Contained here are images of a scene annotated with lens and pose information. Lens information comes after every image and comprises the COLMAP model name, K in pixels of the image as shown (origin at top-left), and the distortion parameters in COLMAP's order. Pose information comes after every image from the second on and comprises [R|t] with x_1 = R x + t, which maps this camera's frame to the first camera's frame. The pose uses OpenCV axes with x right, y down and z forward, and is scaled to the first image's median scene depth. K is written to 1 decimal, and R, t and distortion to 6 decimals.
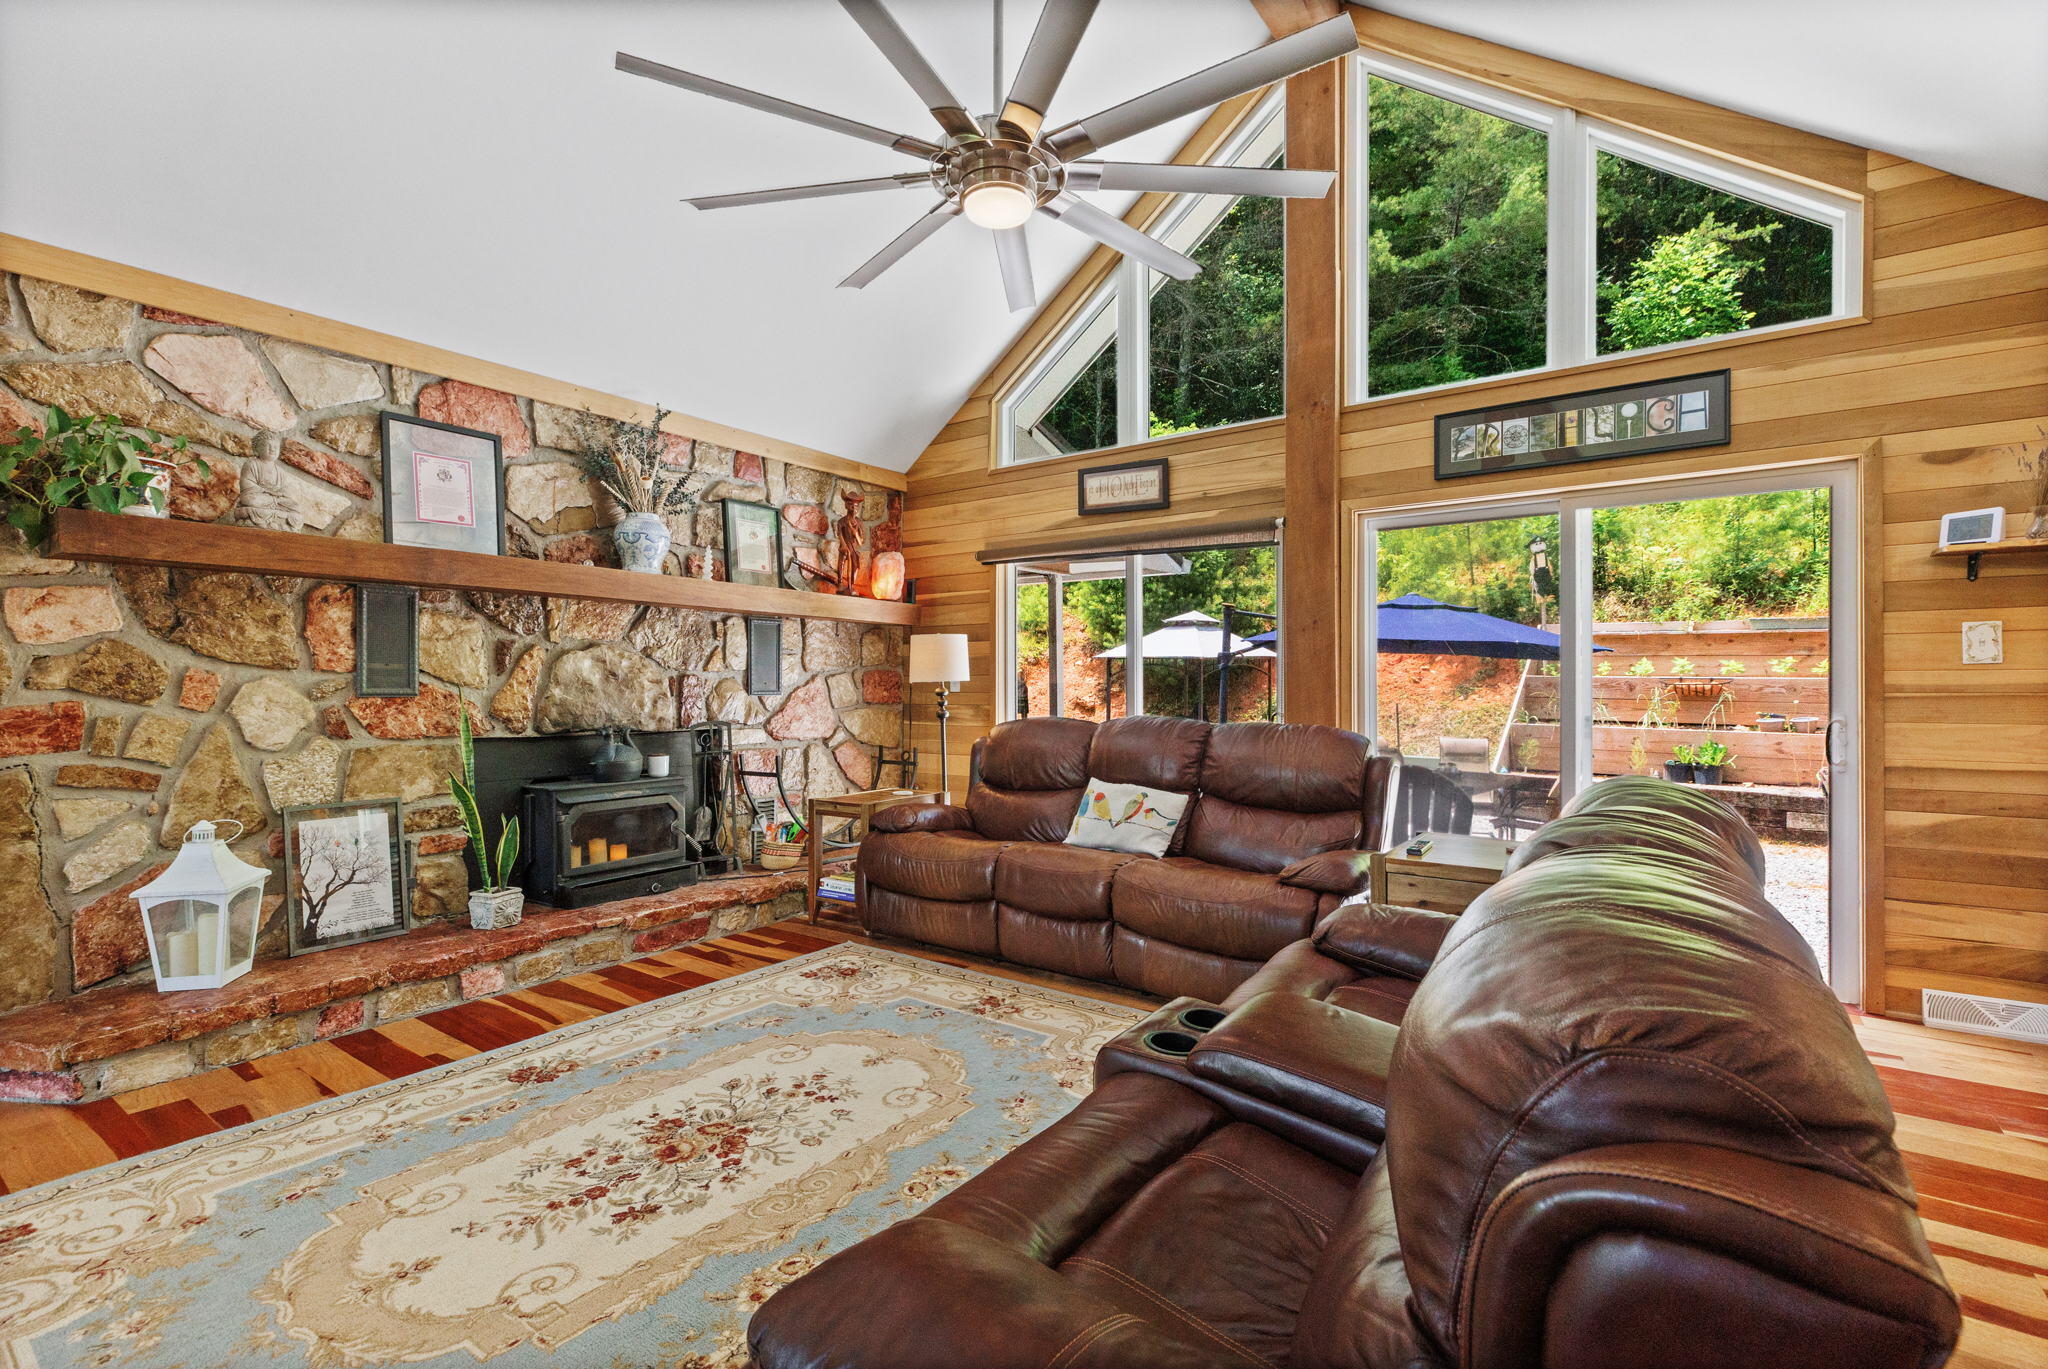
lens RADIAL K [[927.3, 0, 1050.1], [0, 927.3, 690.3], [0, 0, 1]] dist [0.009599, -0.002590]
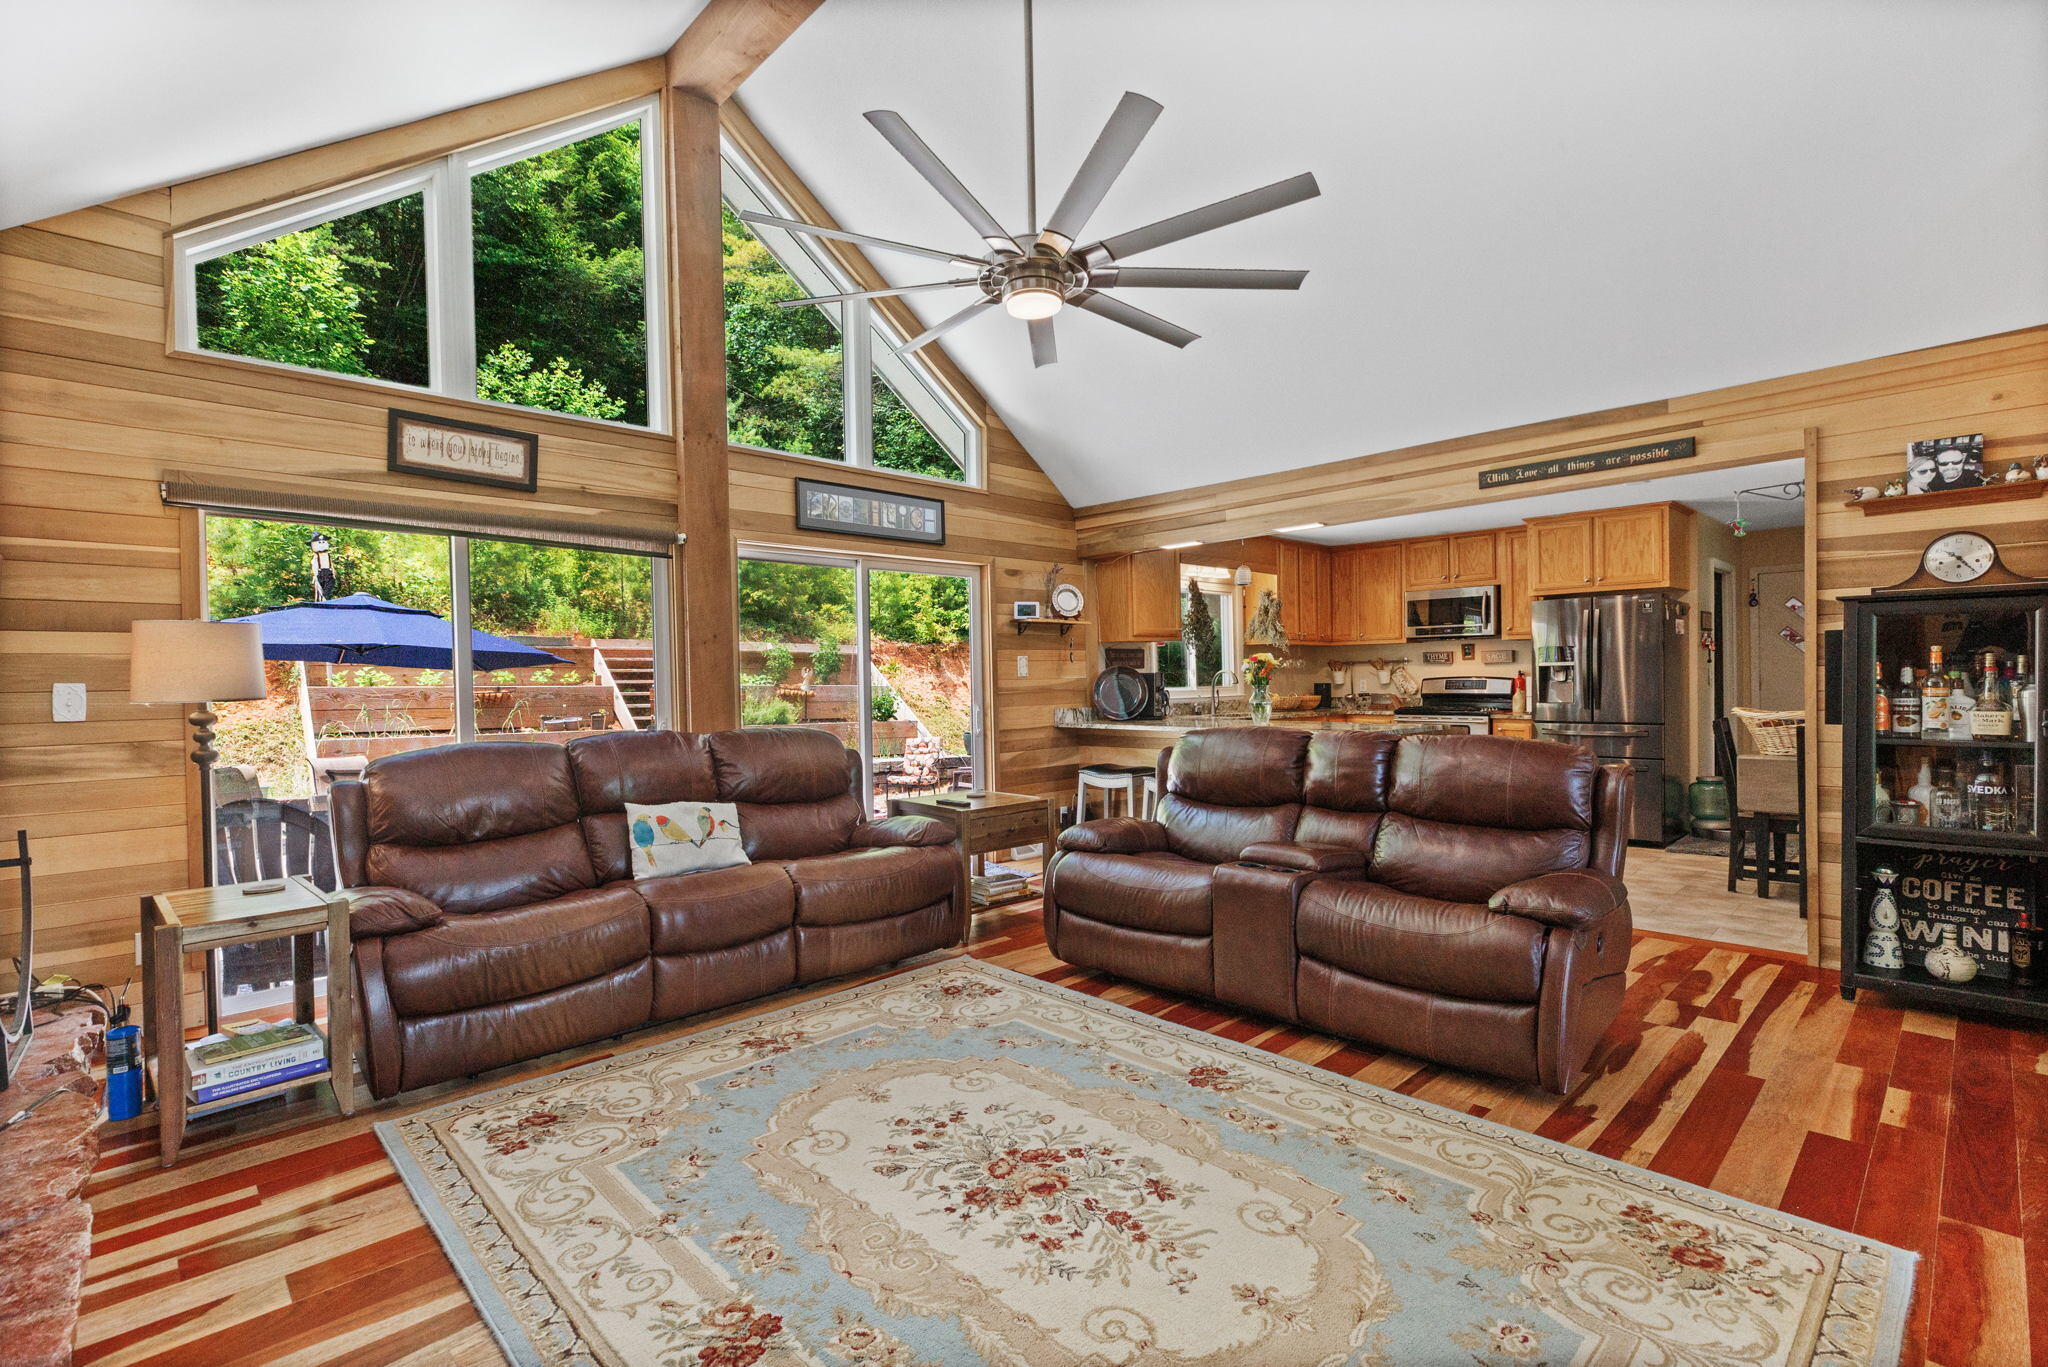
lens RADIAL K [[927.3, 0, 1021.5], [0, 927.3, 691.9], [0, 0, 1]] dist [0.009599, -0.002590]
pose [[0.187987, -0.014513, 0.982064, -0.771924], [0.022498, 0.999692, 0.010467, -0.012523], [-0.981914, 0.020127, 0.188255, 0.480357]]
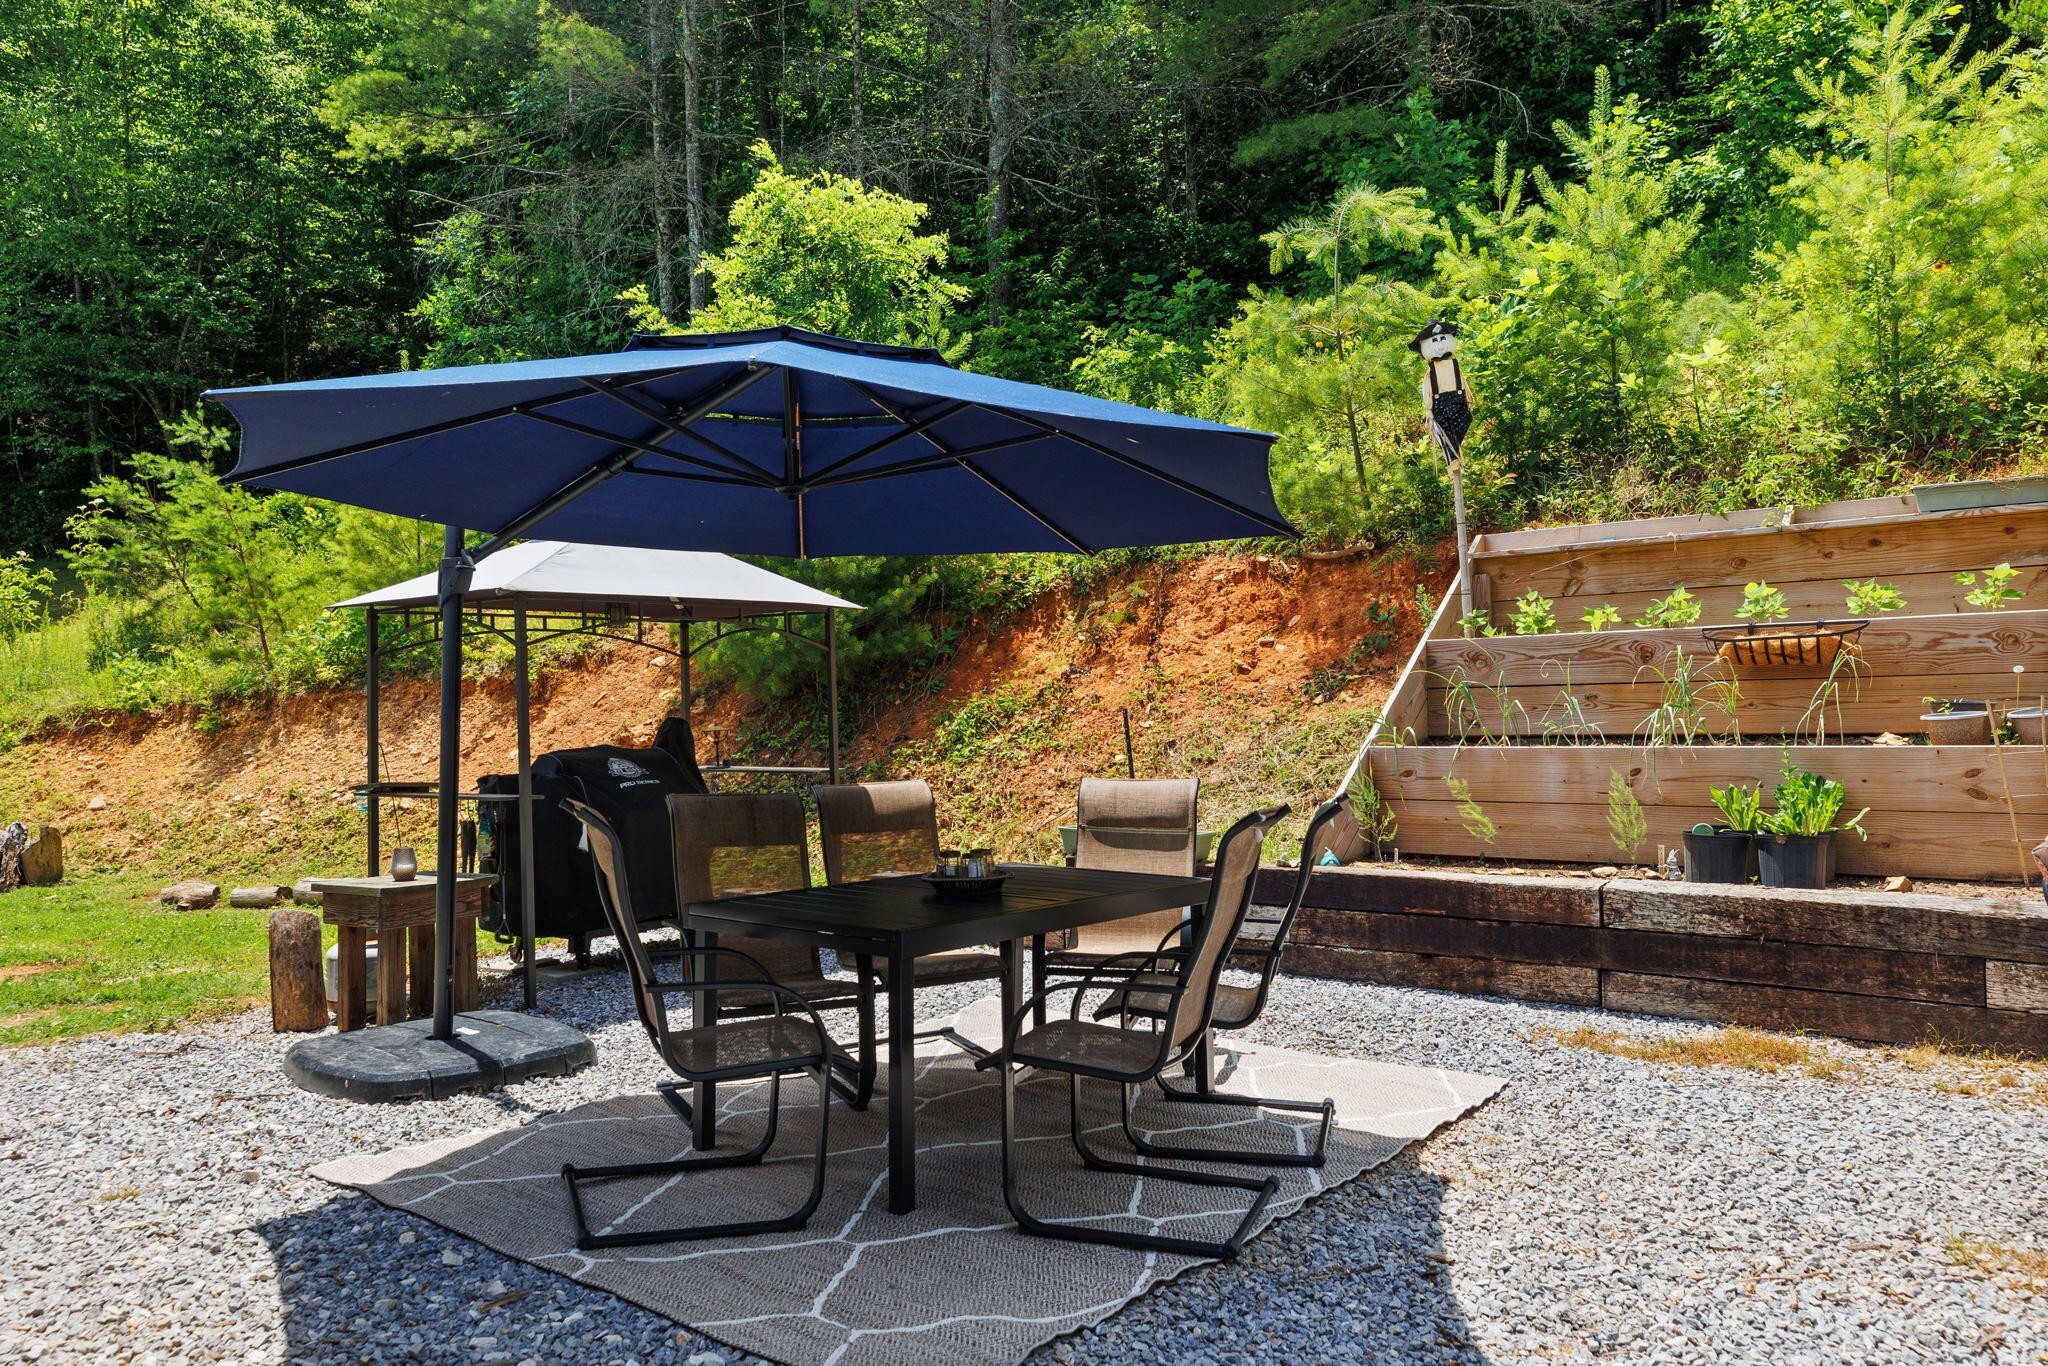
lens RADIAL K [[1343.8, 0, 1063.9], [0, 1343.8, 677.1], [0, 0, 1]] dist [0.016291, 0.000962]
pose [[0.999701, -0.019209, 0.015111, 1.047161], [0.020013, 0.998287, -0.054986, 0.106118], [-0.014029, 0.055272, 0.998373, 1.170203]]
